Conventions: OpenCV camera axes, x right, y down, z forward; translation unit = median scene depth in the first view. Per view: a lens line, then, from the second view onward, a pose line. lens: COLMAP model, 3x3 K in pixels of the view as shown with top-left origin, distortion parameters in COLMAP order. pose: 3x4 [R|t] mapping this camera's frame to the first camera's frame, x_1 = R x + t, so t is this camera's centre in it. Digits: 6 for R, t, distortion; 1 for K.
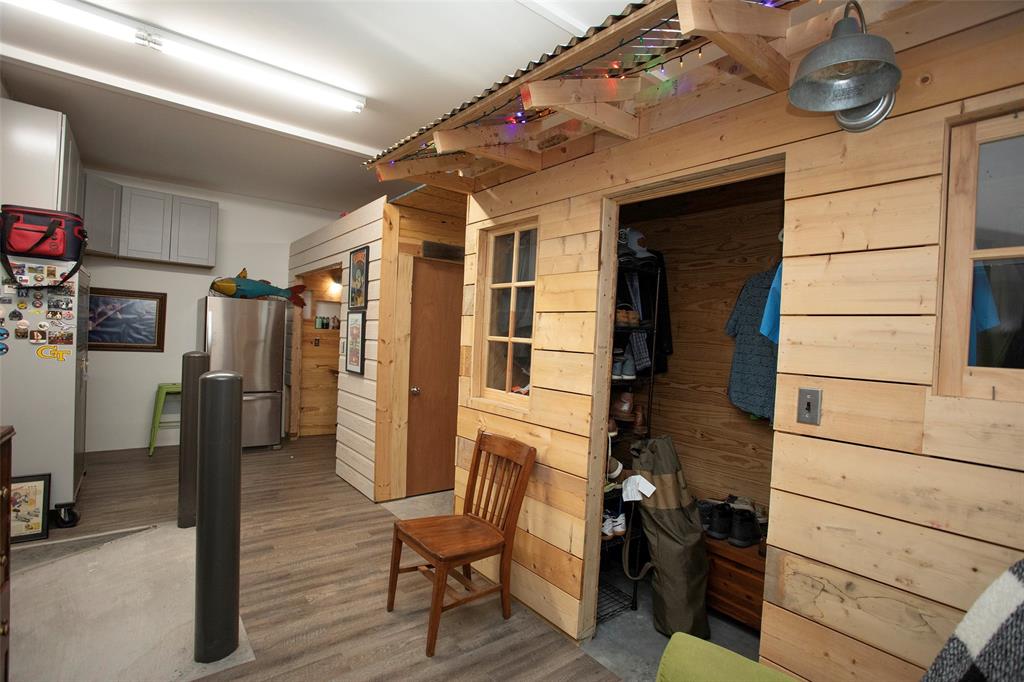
lens RADIAL K [[492.6, 0, 512.1], [0, 492.6, 347.4], [0, 0, 1]] dist [-0.083005, 0.034513]
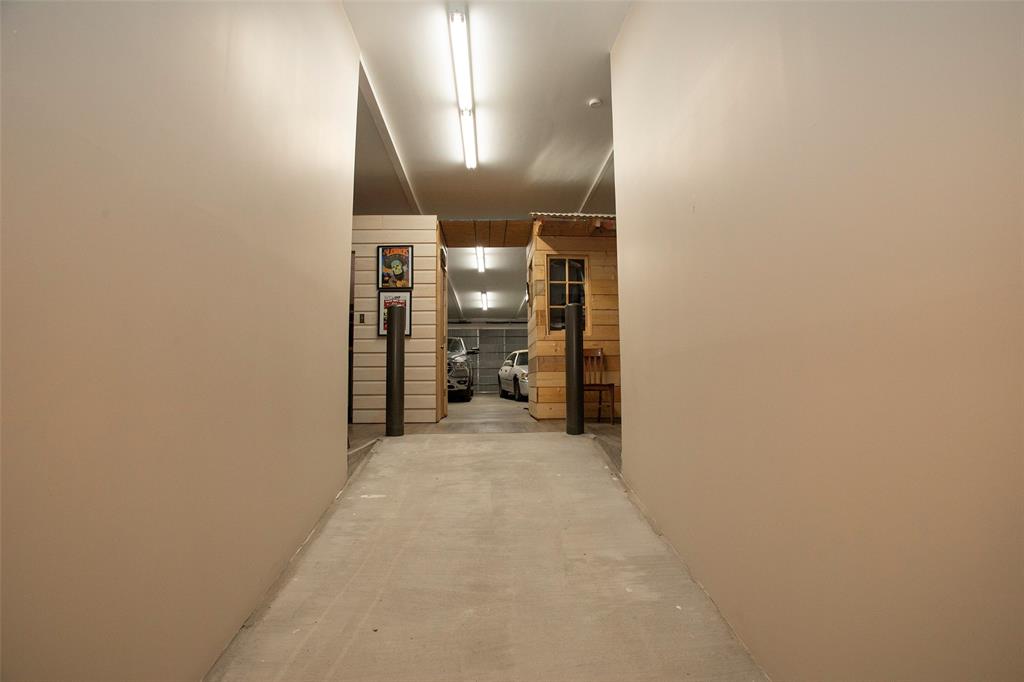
lens RADIAL K [[492.6, 0, 512.1], [0, 492.6, 347.4], [0, 0, 1]] dist [-0.083005, 0.034513]
pose [[0.592086, 0.004617, 0.805862, -1.848235], [0.045708, 0.998181, -0.039302, 0.231412], [-0.804578, 0.060105, 0.590798, -0.090117]]
